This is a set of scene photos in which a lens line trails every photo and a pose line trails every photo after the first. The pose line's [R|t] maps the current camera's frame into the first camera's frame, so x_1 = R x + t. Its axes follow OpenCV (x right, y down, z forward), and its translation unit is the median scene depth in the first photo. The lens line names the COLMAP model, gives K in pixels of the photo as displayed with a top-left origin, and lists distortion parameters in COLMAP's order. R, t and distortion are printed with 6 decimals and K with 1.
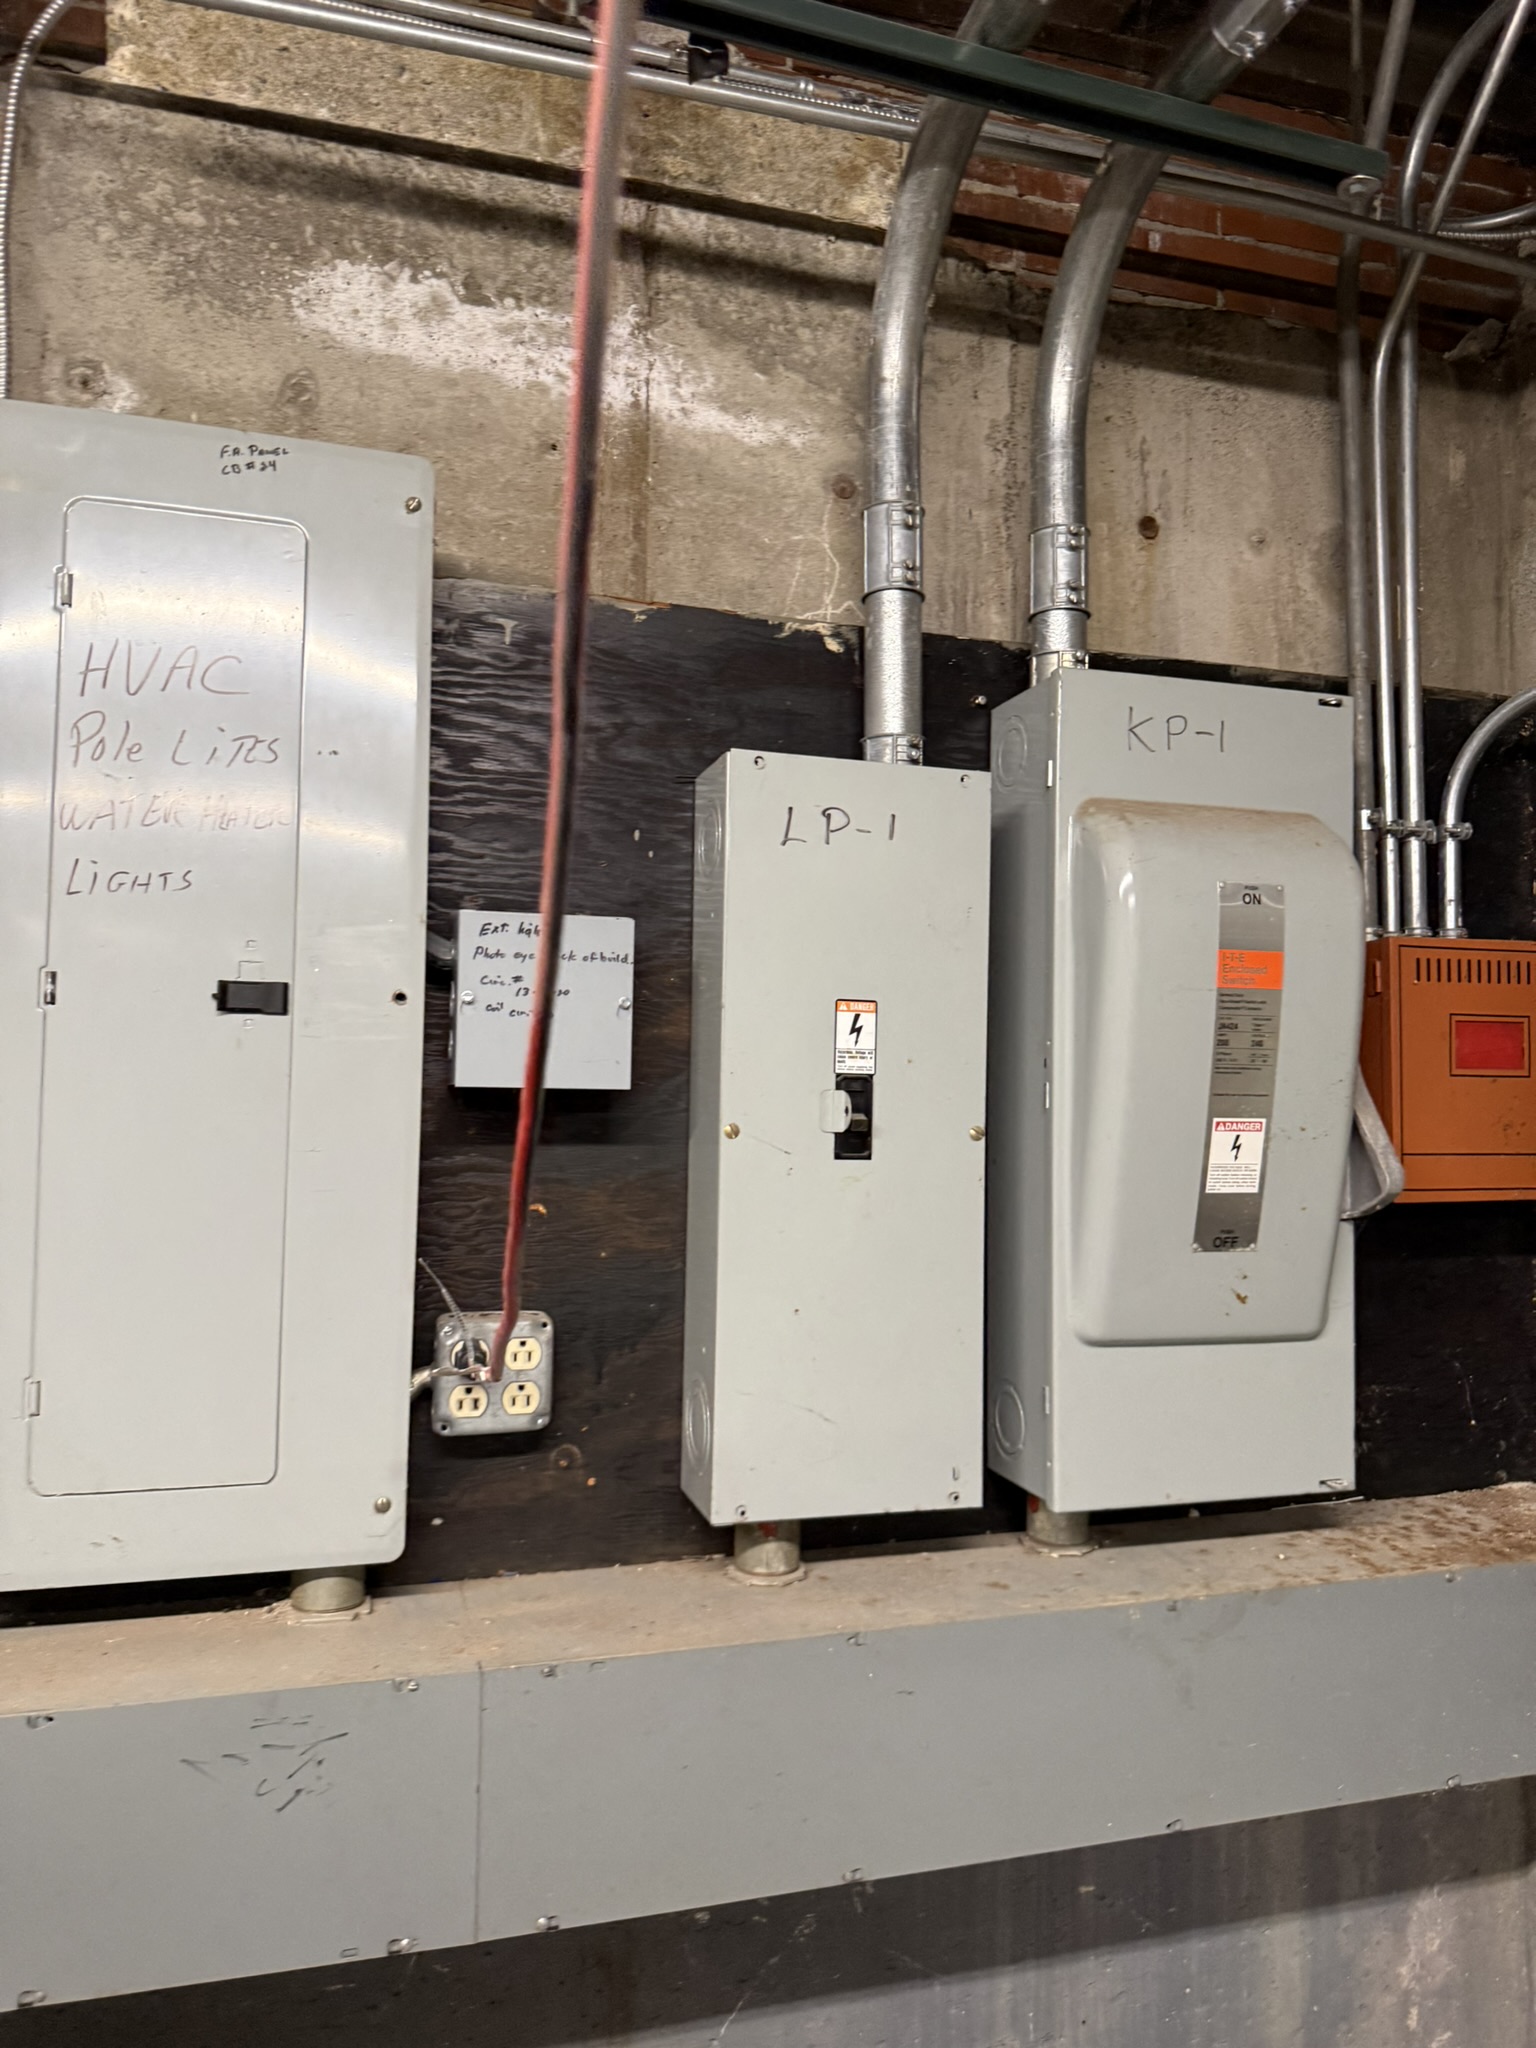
lens RADIAL K [[1448.3, 0, 764.4], [0, 1448.3, 1022.3], [0, 0, 1]] dist [-0.002182, -0.003006]
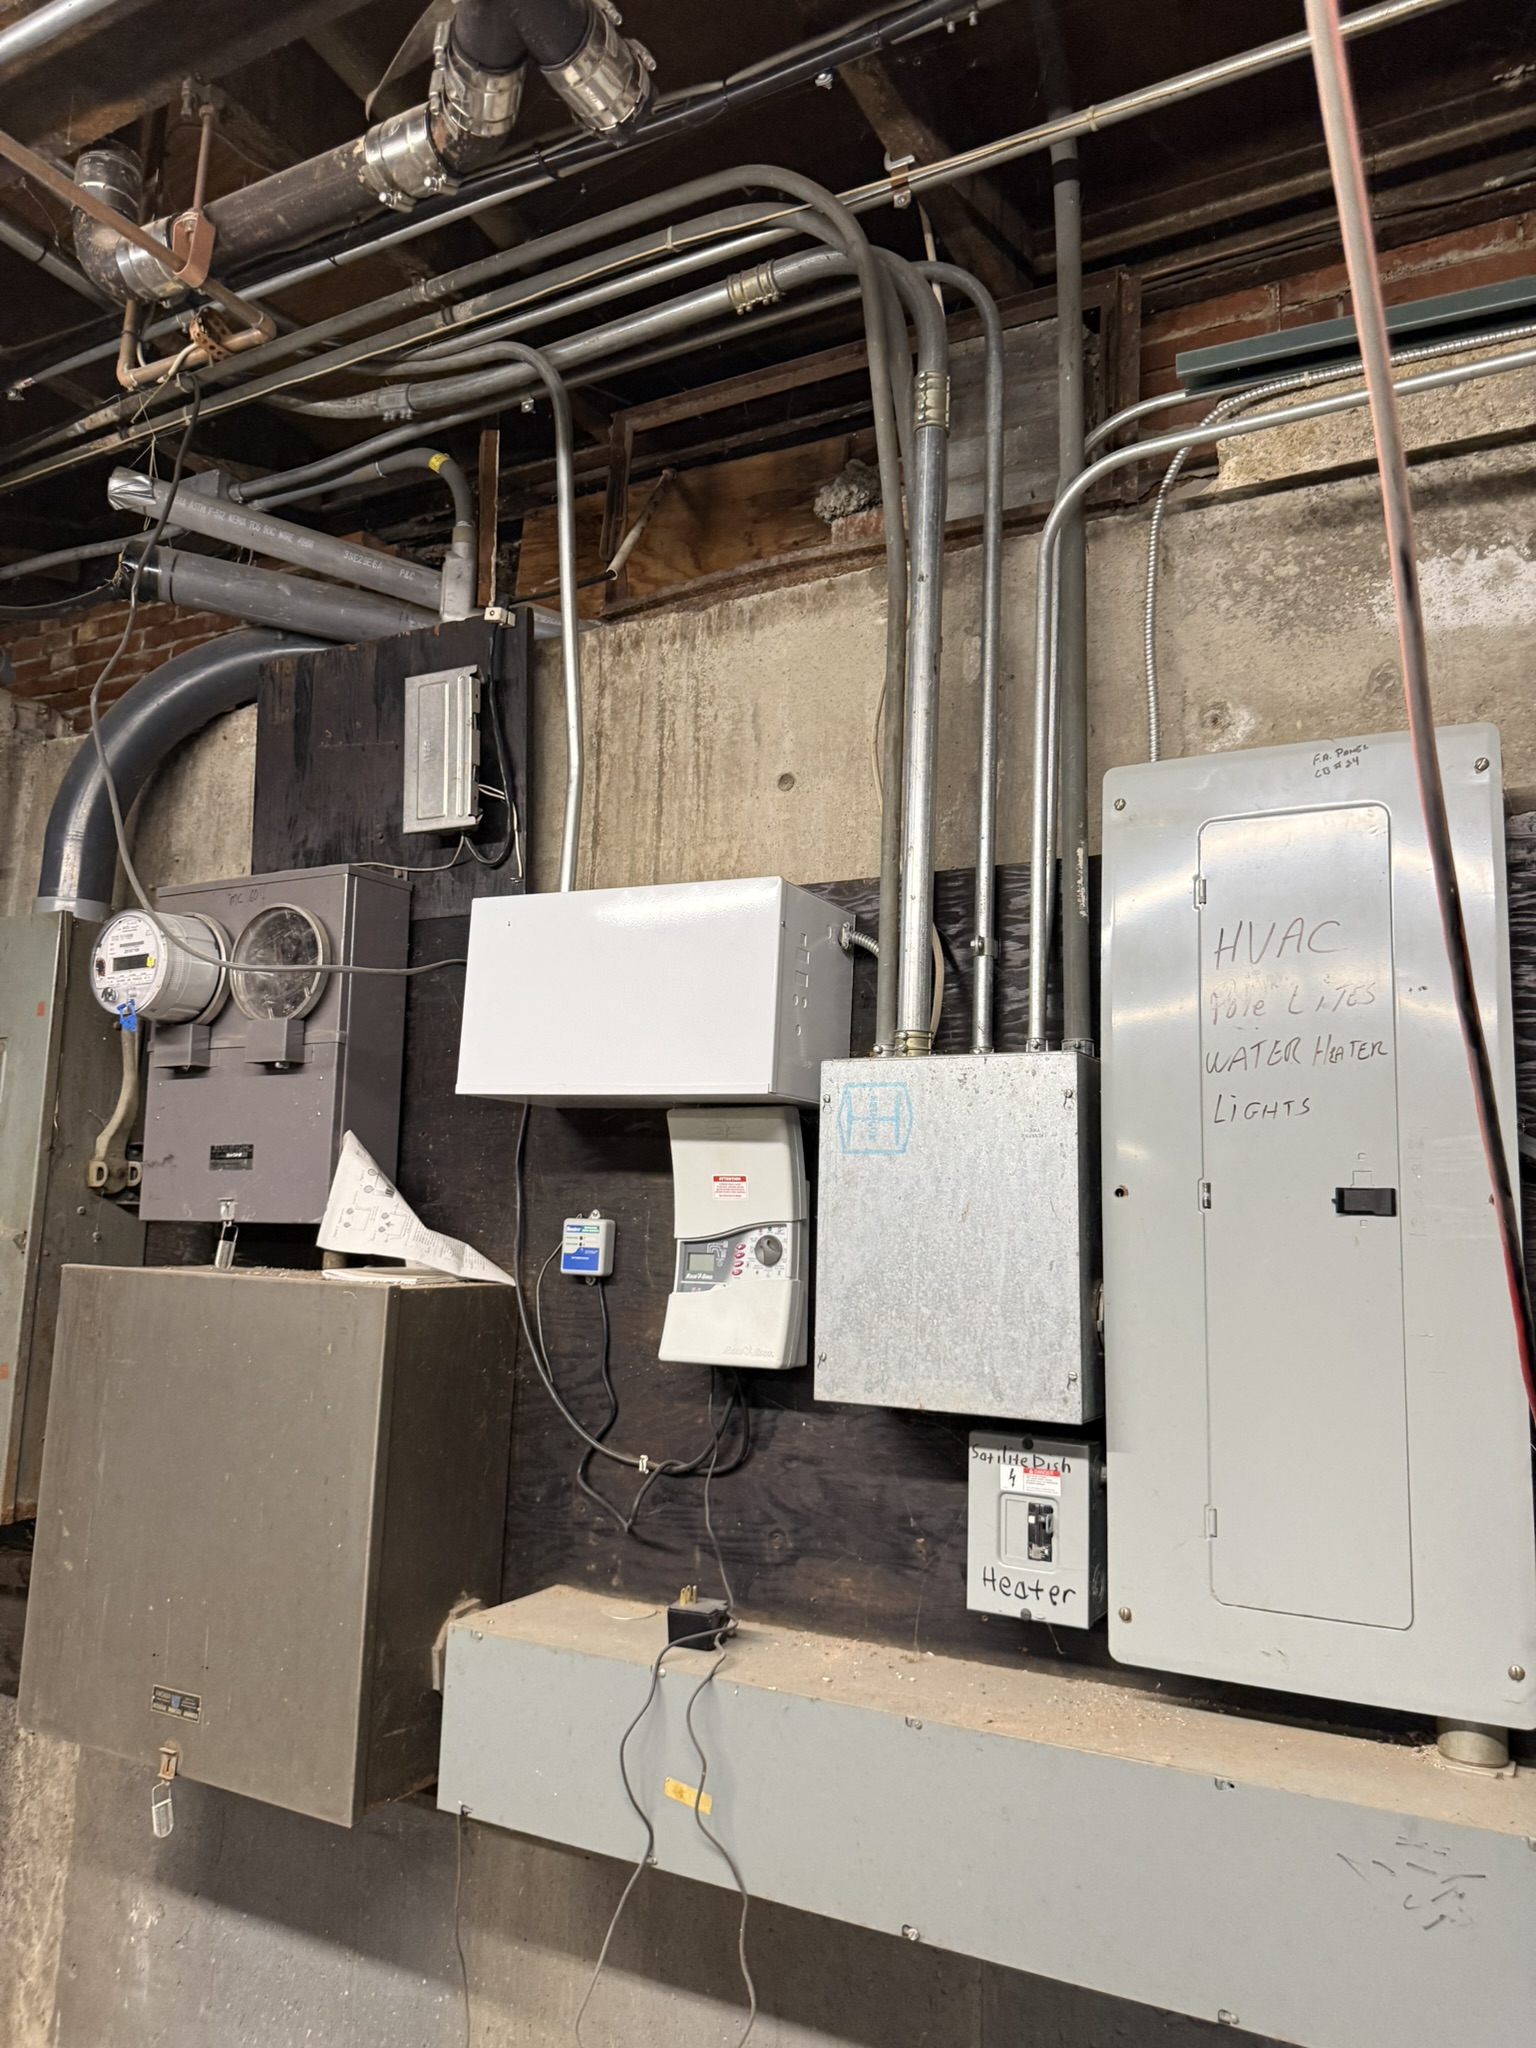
lens RADIAL K [[1429.1, 0, 768.0], [0, 1429.1, 1024.0], [0, 0, 1]] dist [-0.004444, -0.005358]
pose [[0.702263, -0.095068, -0.705542, 0.123939], [0.013001, 0.992591, -0.120806, -0.022880], [0.711799, 0.075665, 0.698296, -0.155841]]
